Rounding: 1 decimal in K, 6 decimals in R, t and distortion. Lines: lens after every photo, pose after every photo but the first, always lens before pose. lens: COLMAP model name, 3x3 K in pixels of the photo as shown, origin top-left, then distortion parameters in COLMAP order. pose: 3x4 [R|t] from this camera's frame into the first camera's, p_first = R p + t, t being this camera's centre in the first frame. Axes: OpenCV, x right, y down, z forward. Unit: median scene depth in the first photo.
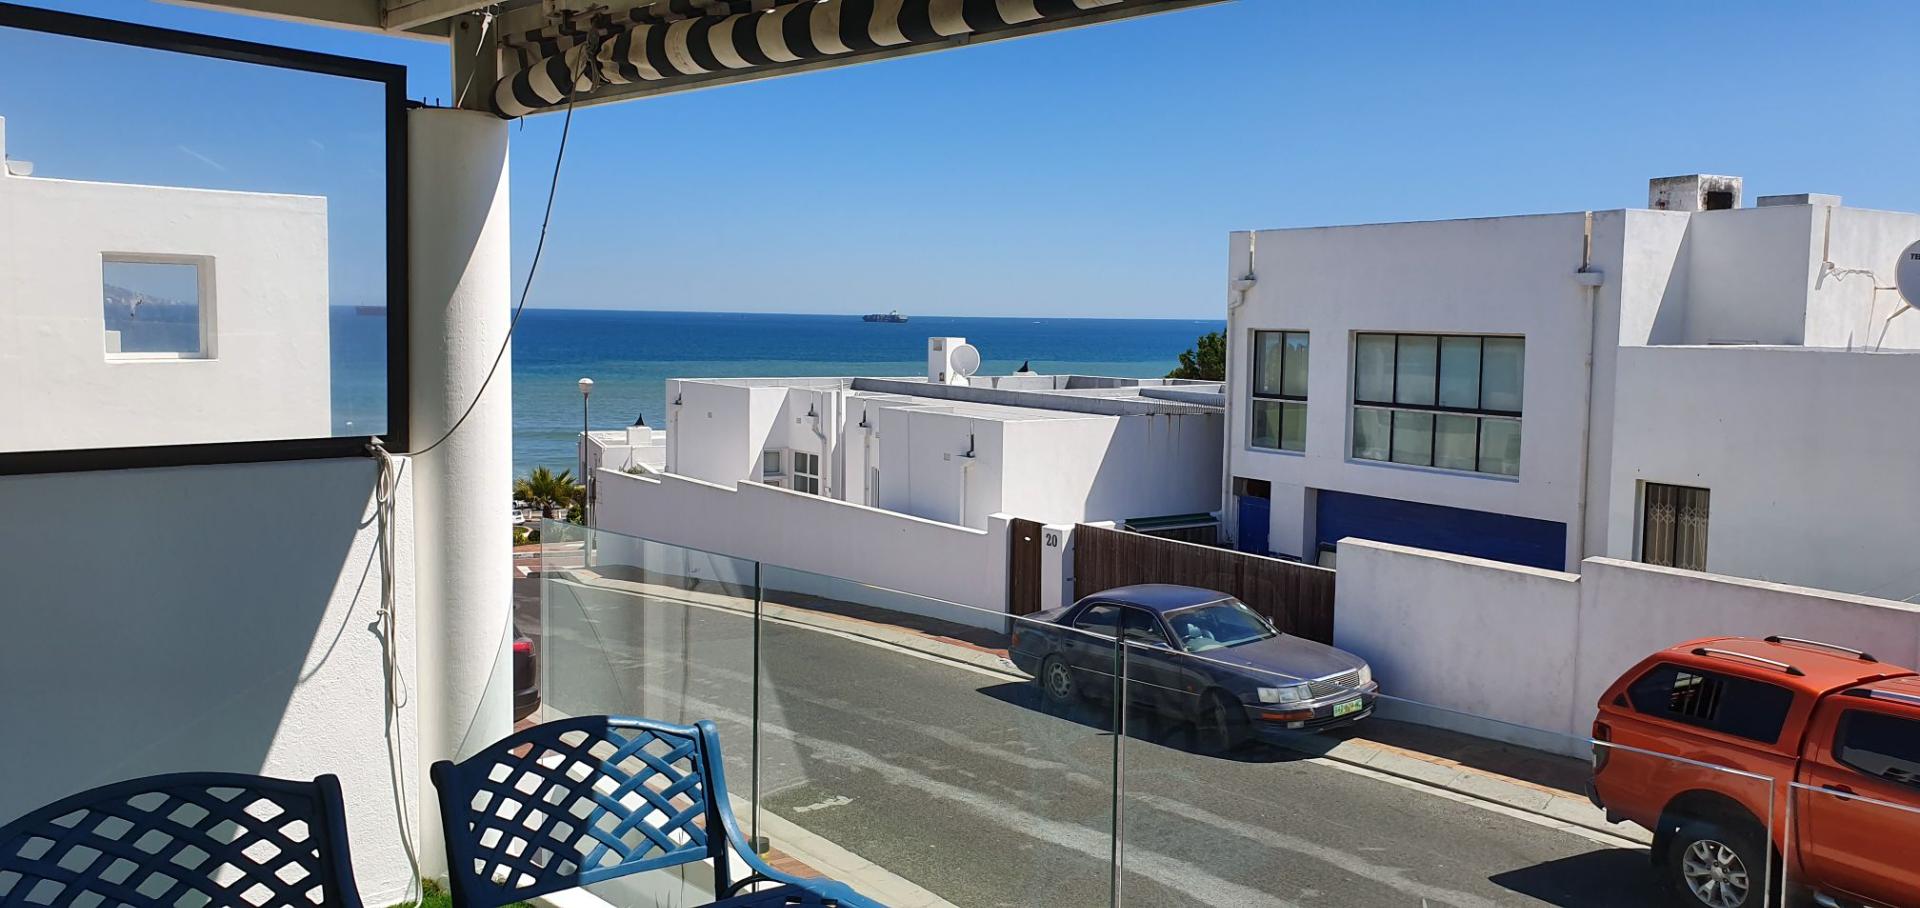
lens RADIAL K [[1490.1, 0, 960.0], [0, 1490.1, 454.0], [0, 0, 1]] dist [0.078779, -0.089981]
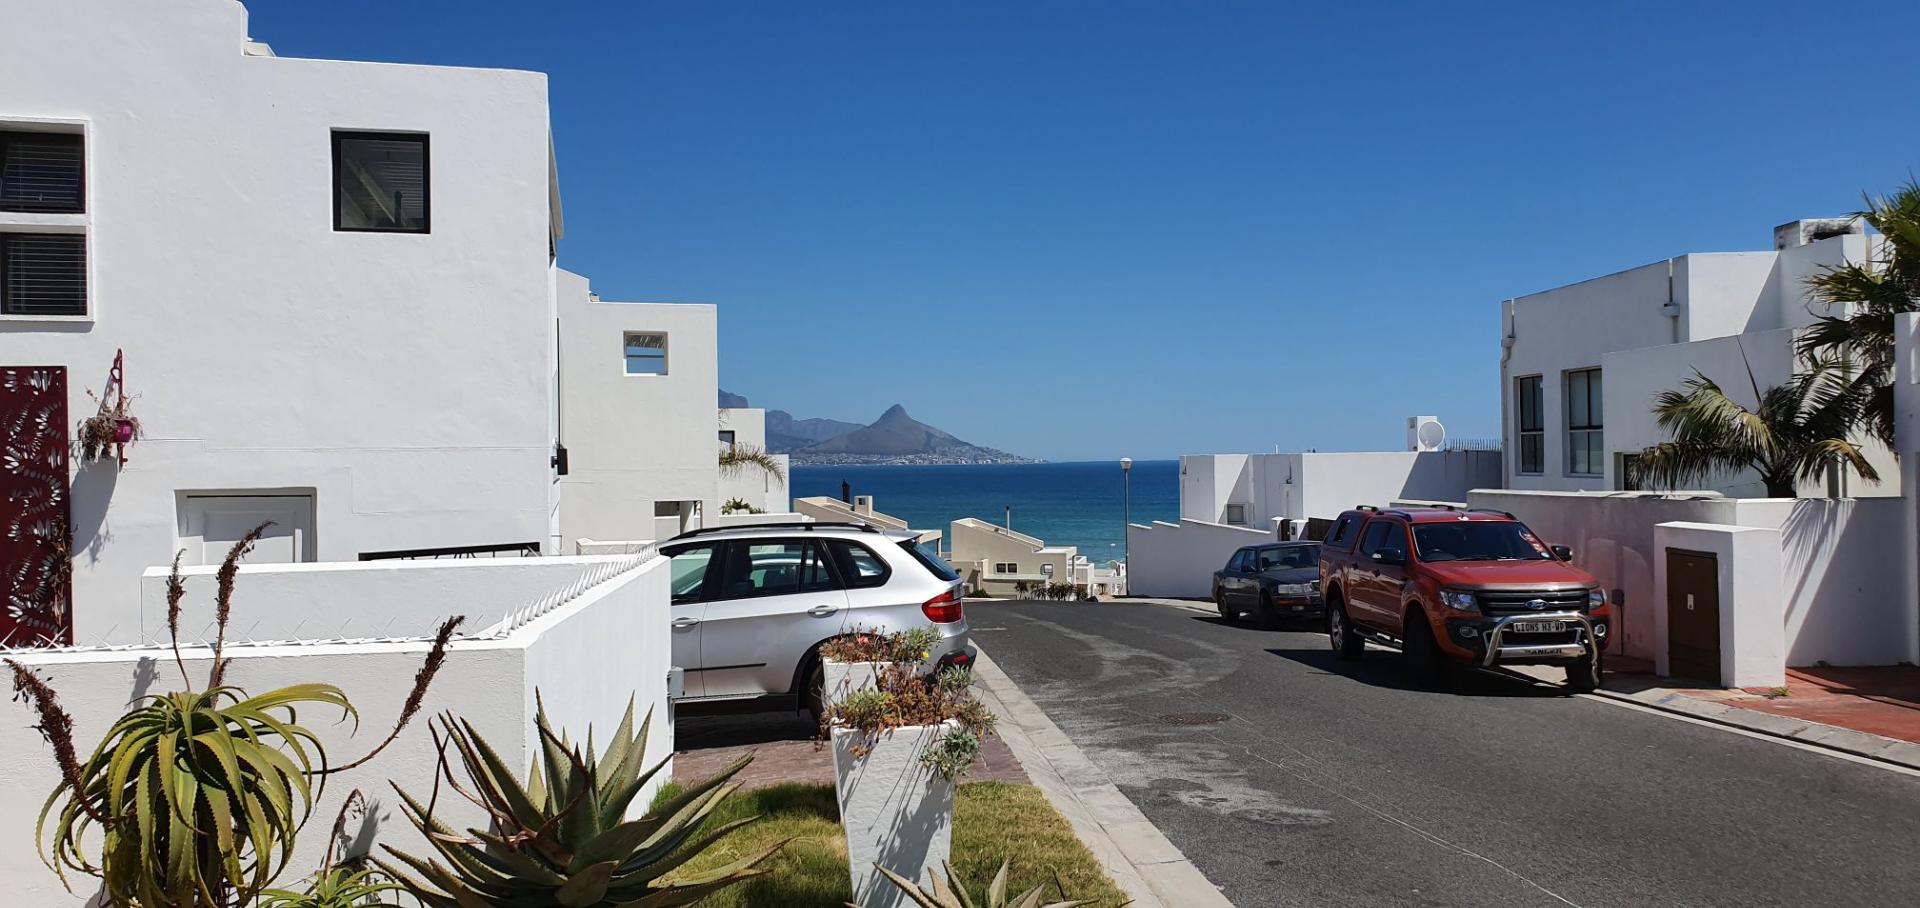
lens RADIAL K [[1490.1, 0, 960.0], [0, 1490.1, 454.0], [0, 0, 1]] dist [0.078779, -0.089981]
pose [[0.863286, -0.029466, -0.503855, 0.510826], [-0.020809, 0.995367, -0.093865, 0.127878], [0.504287, 0.091517, 0.858673, -0.357658]]
